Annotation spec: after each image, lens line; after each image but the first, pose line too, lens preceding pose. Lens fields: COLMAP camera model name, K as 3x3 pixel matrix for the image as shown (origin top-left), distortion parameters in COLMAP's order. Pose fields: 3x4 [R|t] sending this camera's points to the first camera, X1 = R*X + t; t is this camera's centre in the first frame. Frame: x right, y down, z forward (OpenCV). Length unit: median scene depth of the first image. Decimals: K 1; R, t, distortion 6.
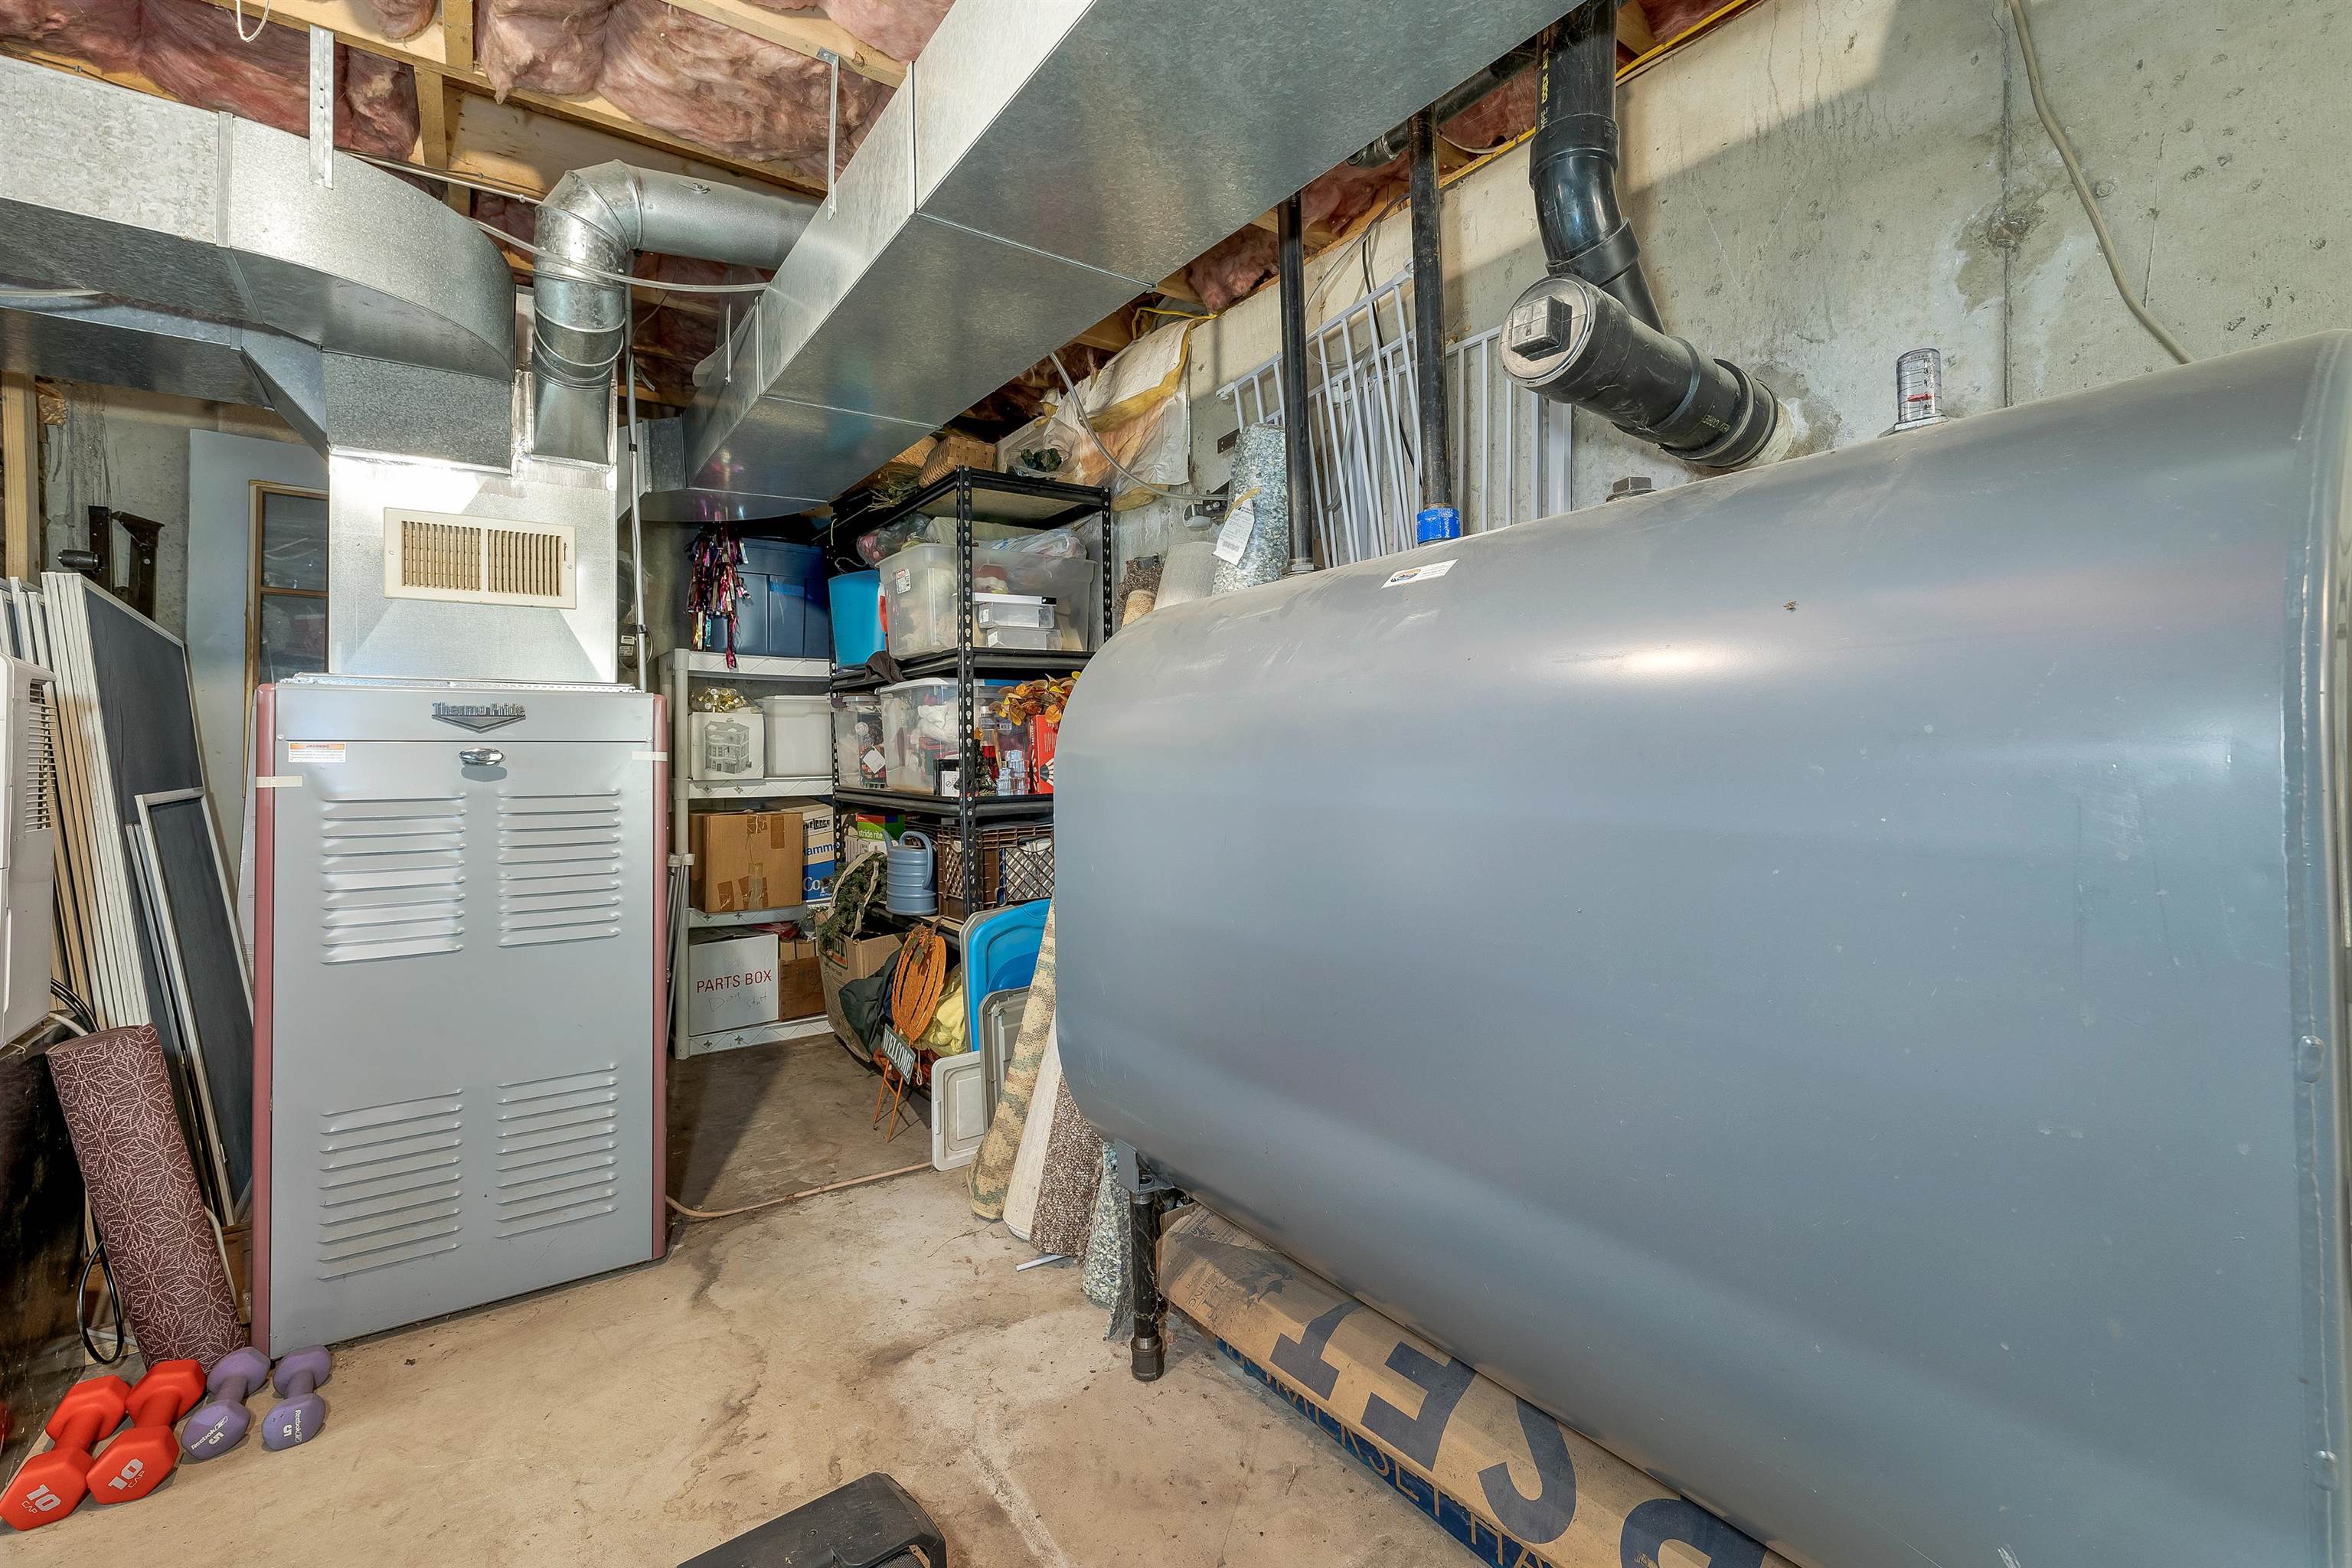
lens RADIAL K [[997.3, 0, 1181.4], [0, 997.3, 743.5], [0, 0, 1]] dist [0.002913, -0.000534]
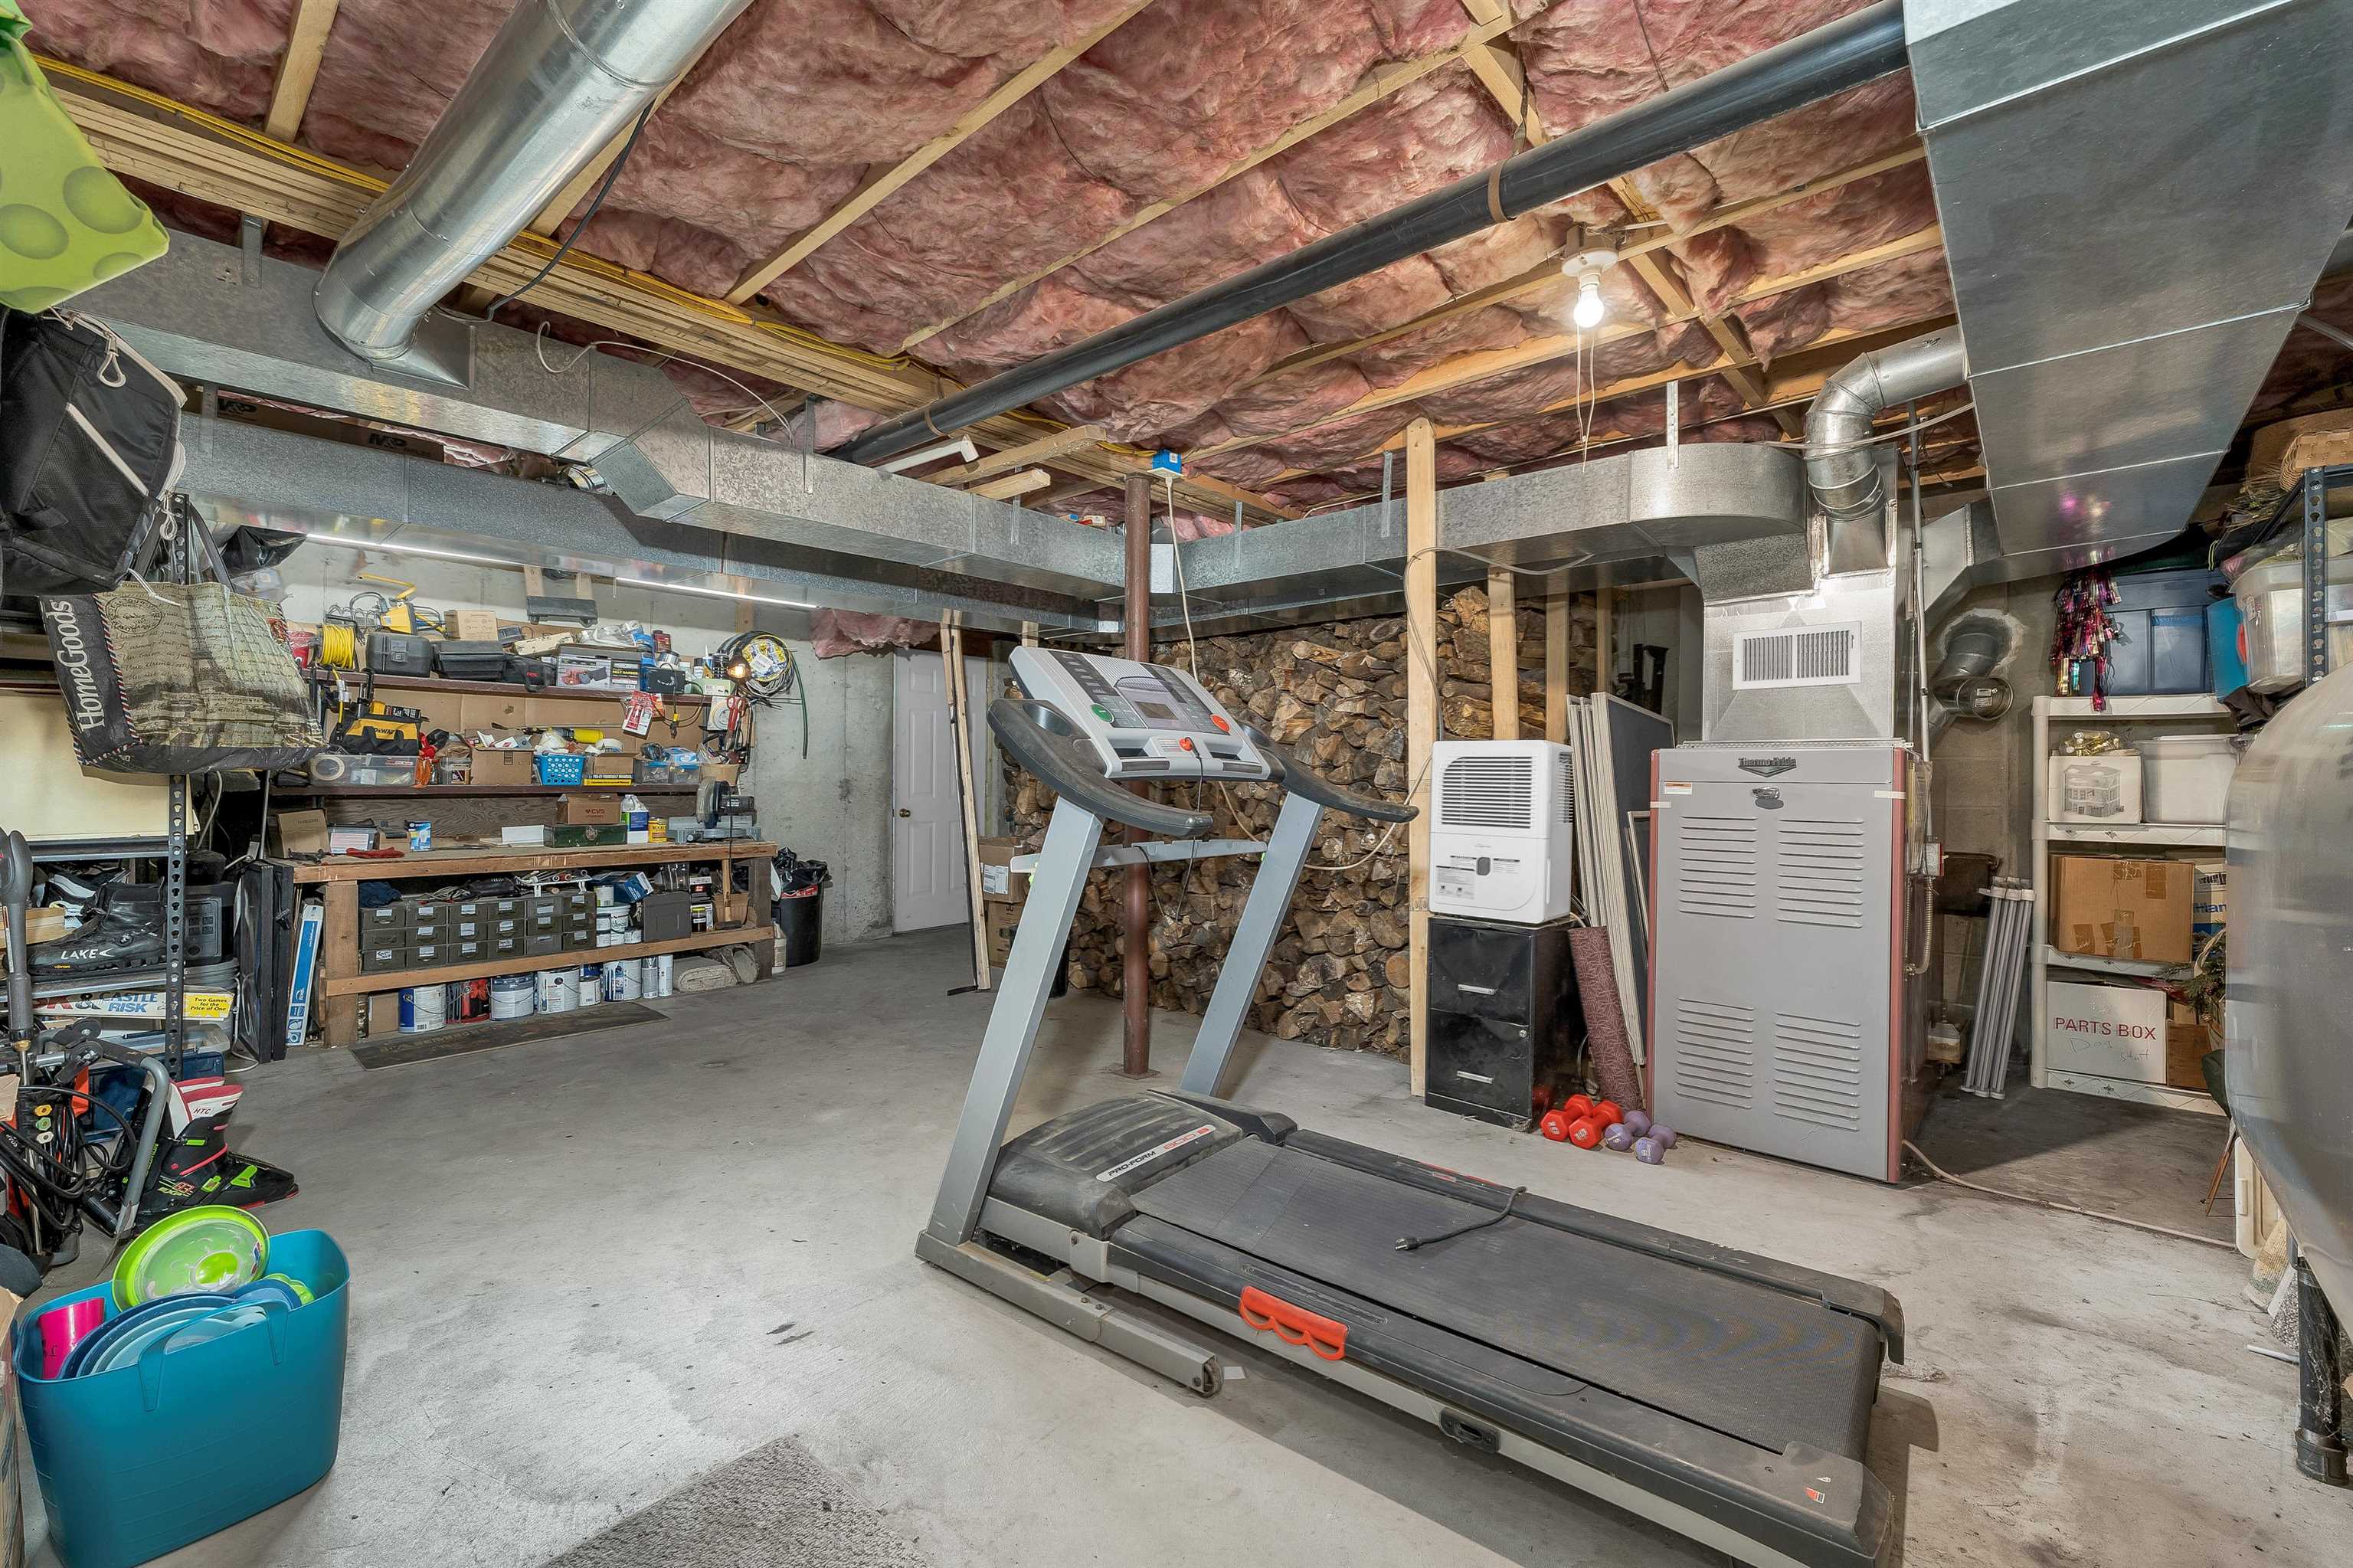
lens RADIAL K [[997.8, 0, 1180.5], [0, 997.8, 782.5], [0, 0, 1]] dist [0.002913, -0.000534]
pose [[0.231070, 0.003993, -0.972929, 0.439876], [-0.007138, 0.999972, 0.002409, -0.000215], [0.972911, 0.006388, 0.231092, -0.168575]]
